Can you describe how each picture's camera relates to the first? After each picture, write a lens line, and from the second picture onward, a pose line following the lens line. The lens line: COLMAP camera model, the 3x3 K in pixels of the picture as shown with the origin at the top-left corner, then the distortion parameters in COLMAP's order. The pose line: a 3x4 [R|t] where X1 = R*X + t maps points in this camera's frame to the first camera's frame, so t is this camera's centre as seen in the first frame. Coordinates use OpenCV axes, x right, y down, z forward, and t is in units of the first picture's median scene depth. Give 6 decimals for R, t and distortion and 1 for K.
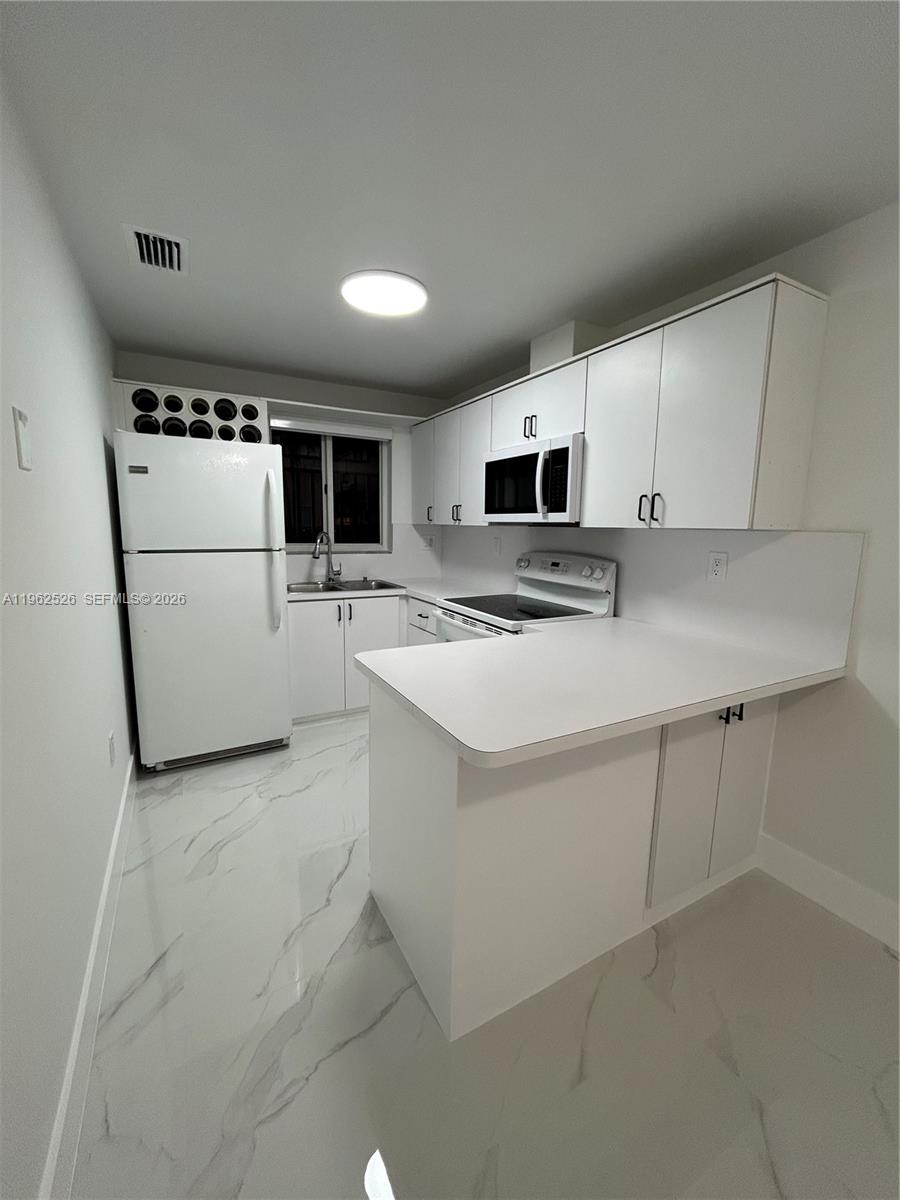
lens RADIAL K [[483.9, 0, 448.6], [0, 483.9, 598.3], [0, 0, 1]] dist [0.000186, 0.001406]
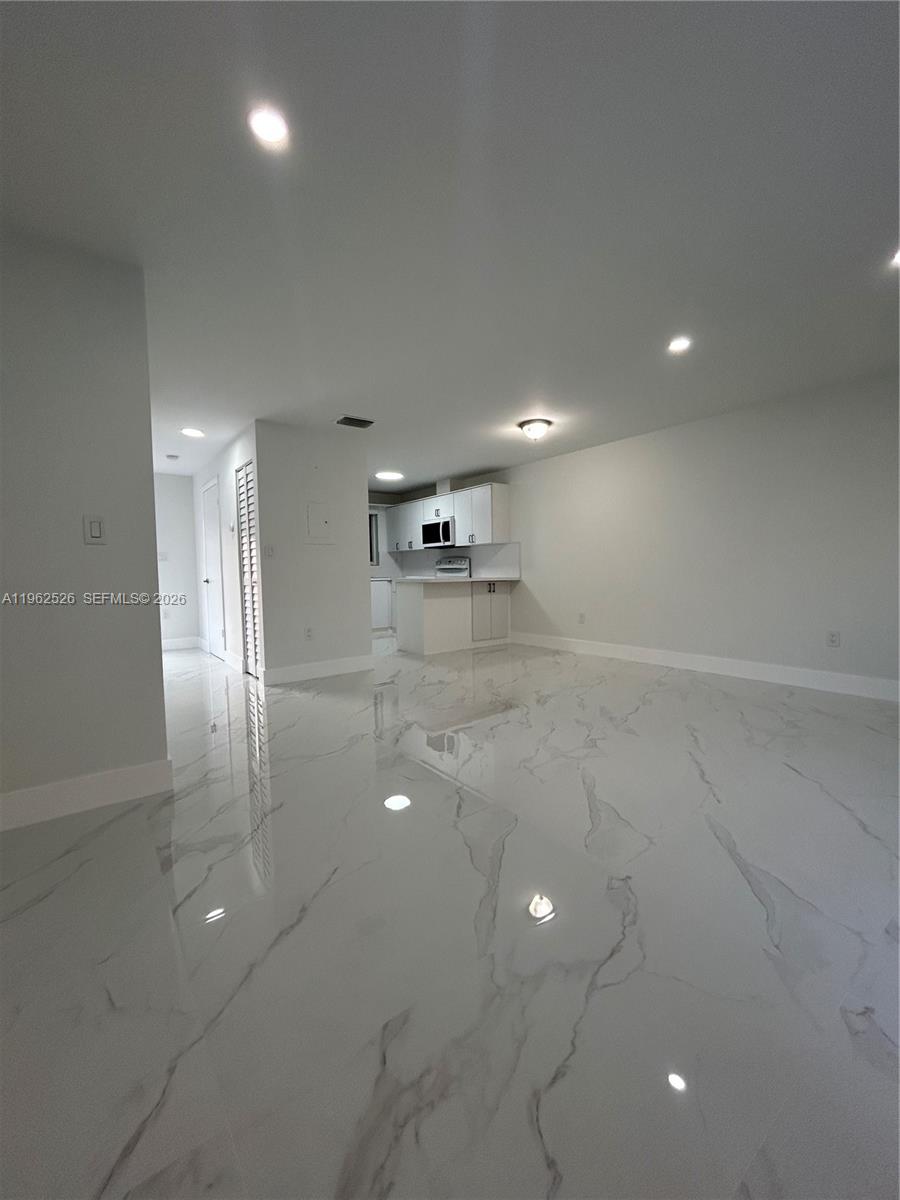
lens RADIAL K [[483.9, 0, 448.5], [0, 483.9, 597.2], [0, 0, 1]] dist [0.000186, 0.001406]
pose [[0.988521, -0.042460, 0.144994, -0.207429], [0.056460, 0.993984, -0.093849, 0.423111], [-0.140136, 0.100958, 0.984972, -1.820668]]
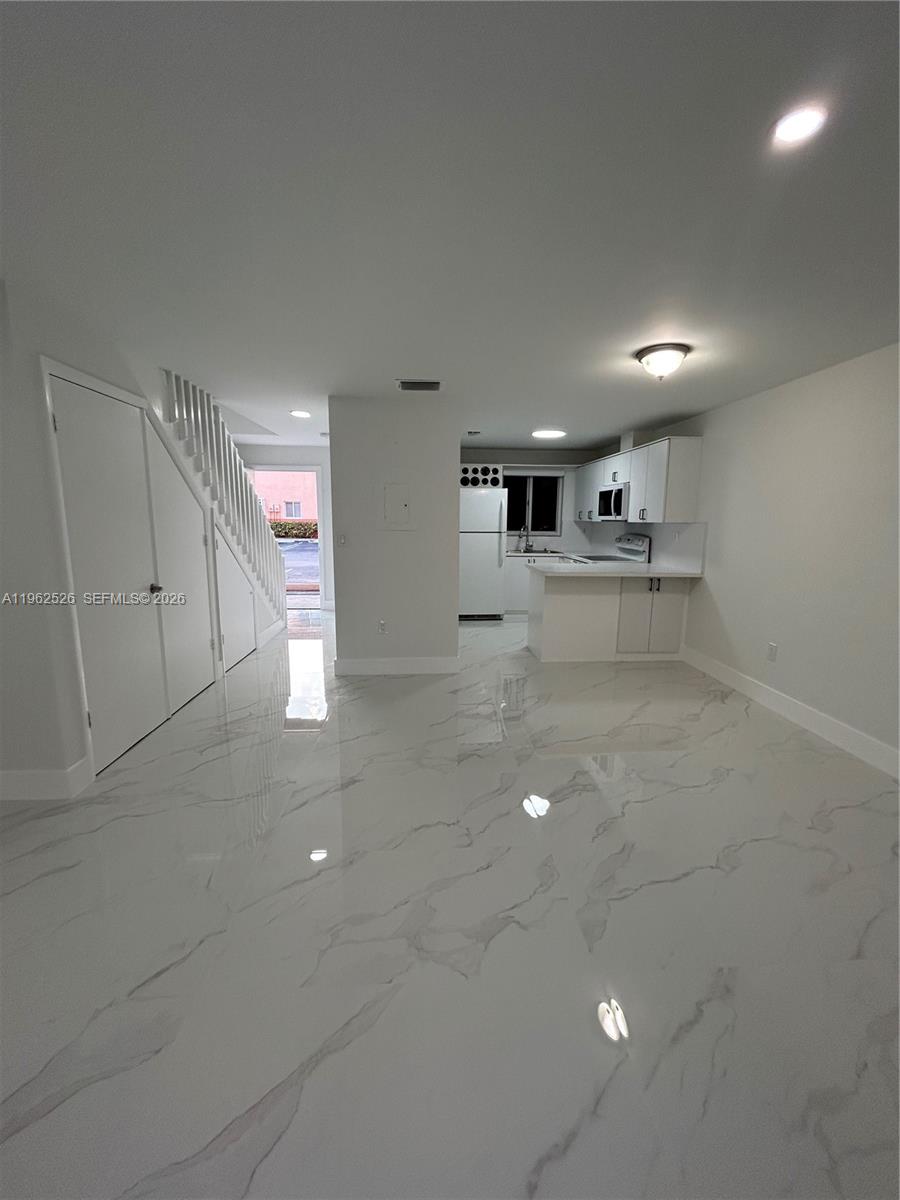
lens RADIAL K [[483.9, 0, 452.5], [0, 483.9, 597.5], [0, 0, 1]] dist [0.000186, 0.001406]
pose [[0.905943, 0.061110, -0.418967, 0.471481], [-0.058049, 0.998112, 0.020063, 0.202477], [0.419402, 0.006145, 0.907780, -1.364984]]
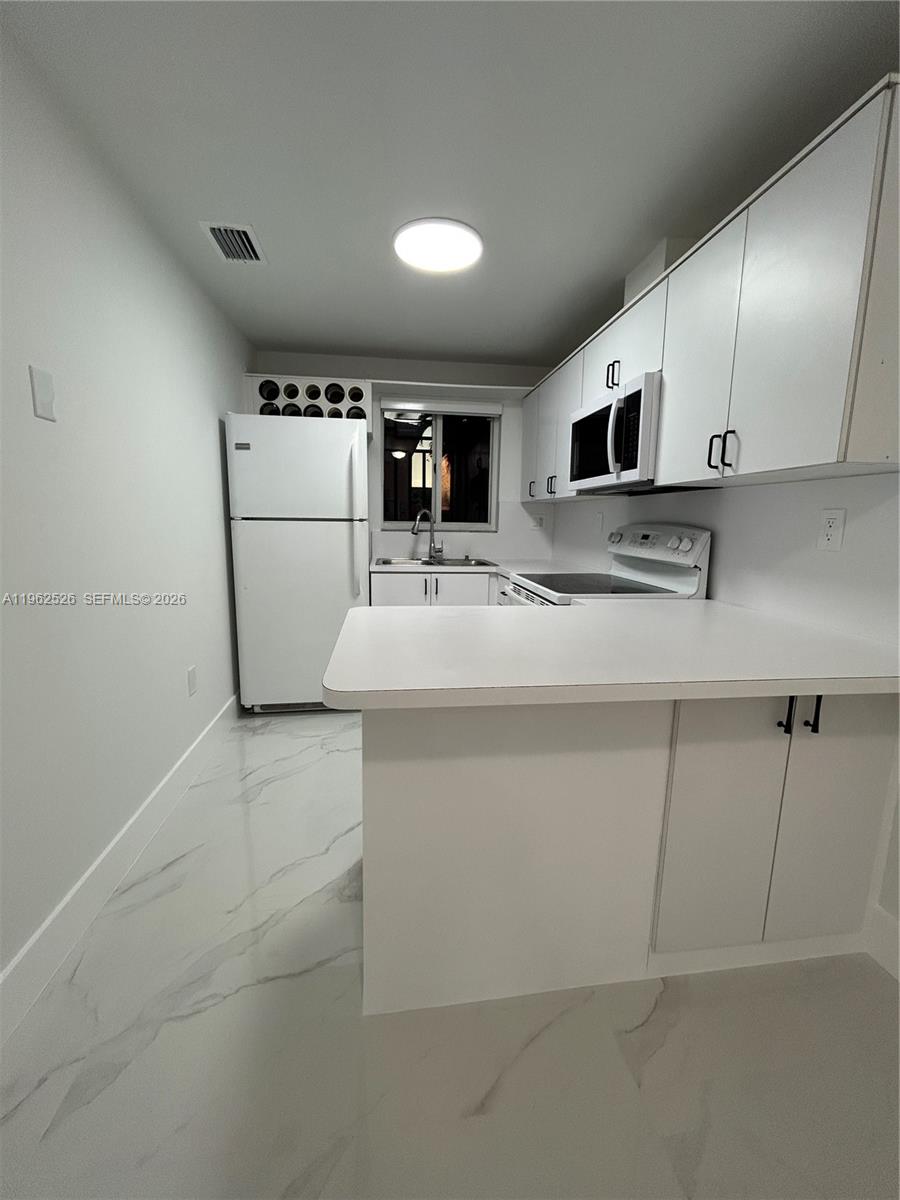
lens RADIAL K [[483.9, 0, 452.6], [0, 483.9, 597.7], [0, 0, 1]] dist [0.000186, 0.001406]
pose [[0.934547, 0.054227, -0.351683, 0.232773], [-0.053730, 0.998493, 0.011181, 0.049865], [0.351759, 0.008447, 0.936052, 0.095539]]
